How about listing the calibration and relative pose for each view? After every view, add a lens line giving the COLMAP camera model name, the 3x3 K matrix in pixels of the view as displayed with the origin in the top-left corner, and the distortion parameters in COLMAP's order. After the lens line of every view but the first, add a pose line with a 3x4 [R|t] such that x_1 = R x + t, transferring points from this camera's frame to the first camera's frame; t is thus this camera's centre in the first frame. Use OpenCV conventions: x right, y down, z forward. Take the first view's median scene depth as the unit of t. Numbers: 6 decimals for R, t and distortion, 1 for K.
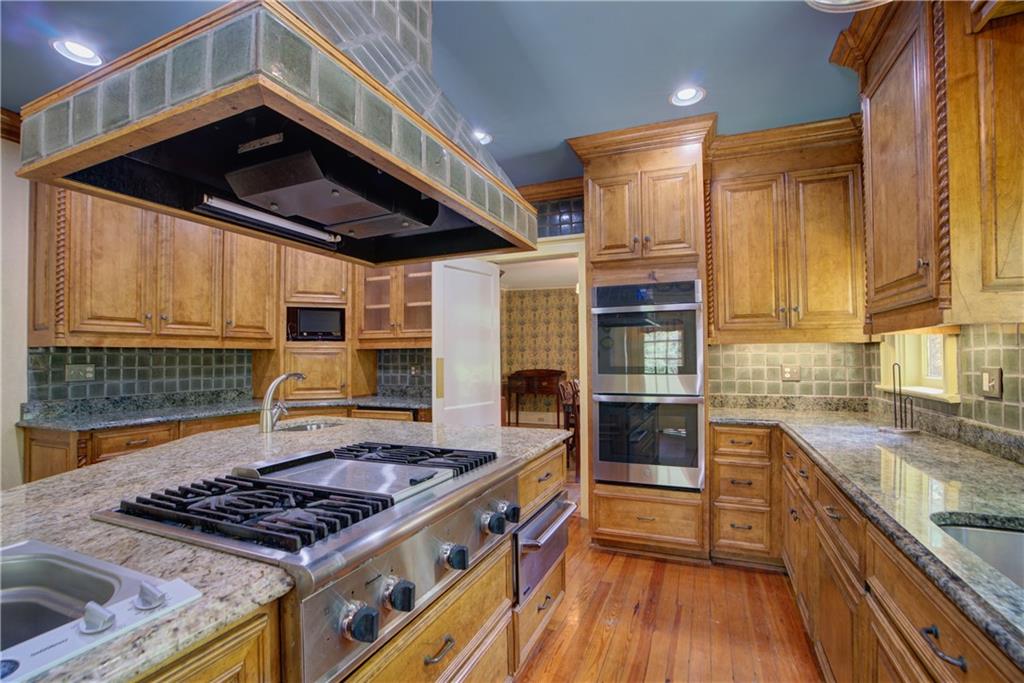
lens RADIAL K [[467.4, 0, 511.5], [0, 467.4, 345.2], [0, 0, 1]] dist [-0.038760, 0.005953]
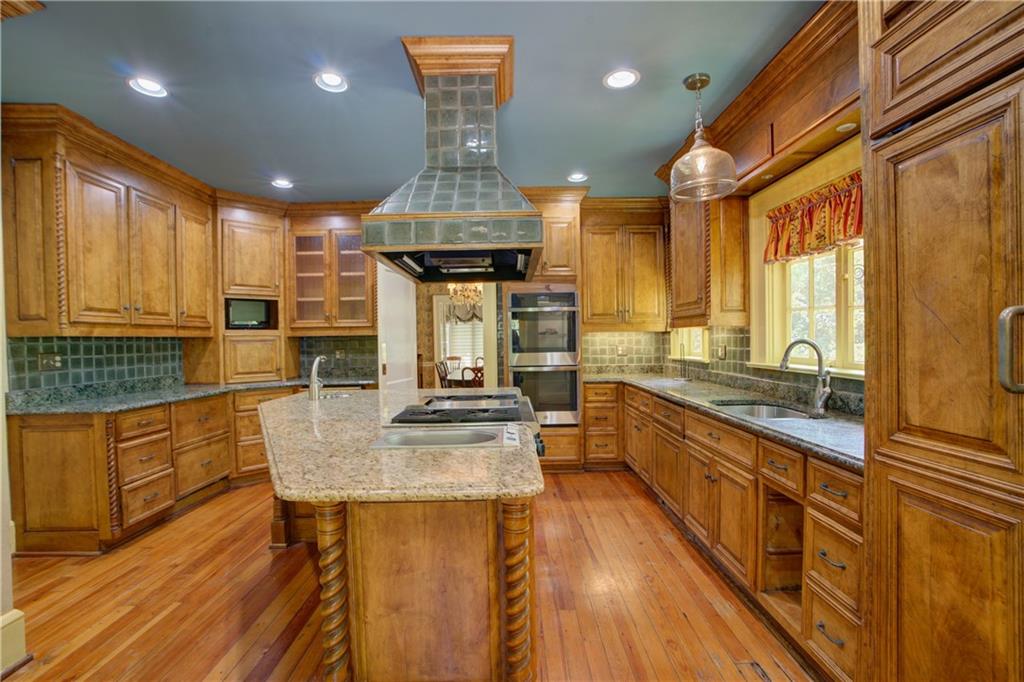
lens RADIAL K [[467.4, 0, 516.8], [0, 467.4, 341.8], [0, 0, 1]] dist [-0.038760, 0.005953]
pose [[0.916571, -0.009399, 0.399762, -0.397295], [-0.000574, 0.999692, 0.024819, -0.010219], [-0.399872, -0.022978, 0.916283, -0.350994]]
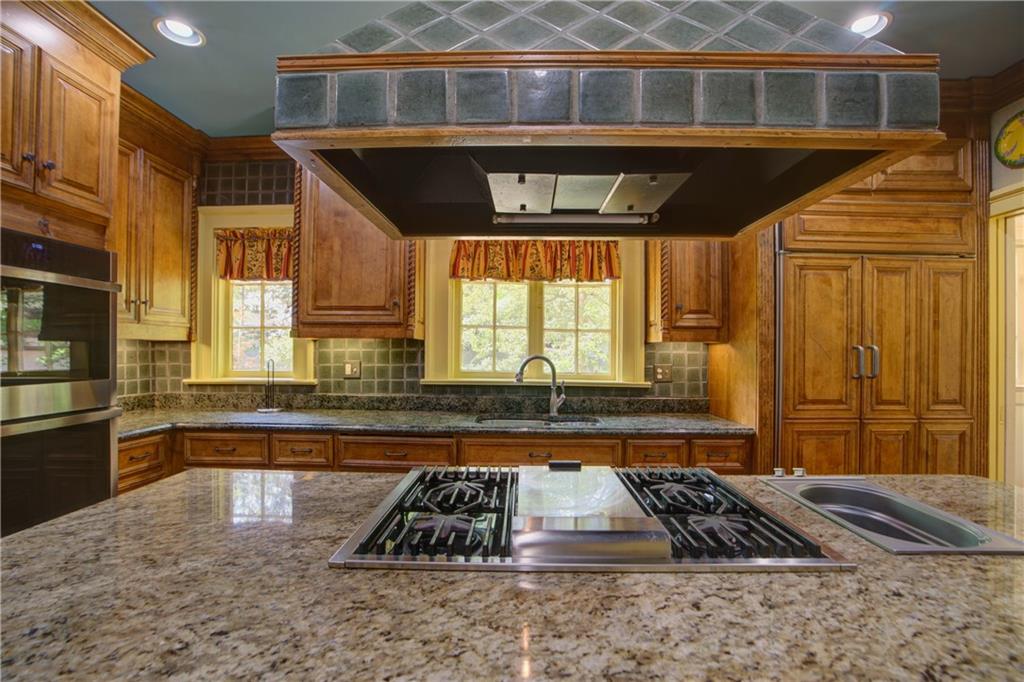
lens RADIAL K [[467.4, 0, 514.1], [0, 467.4, 349.0], [0, 0, 1]] dist [-0.038760, 0.005953]
pose [[-0.368910, 0.006100, 0.929445, -0.494683], [-0.027924, 0.999454, -0.017643, 0.009490], [-0.929045, -0.032463, -0.368539, 0.635317]]
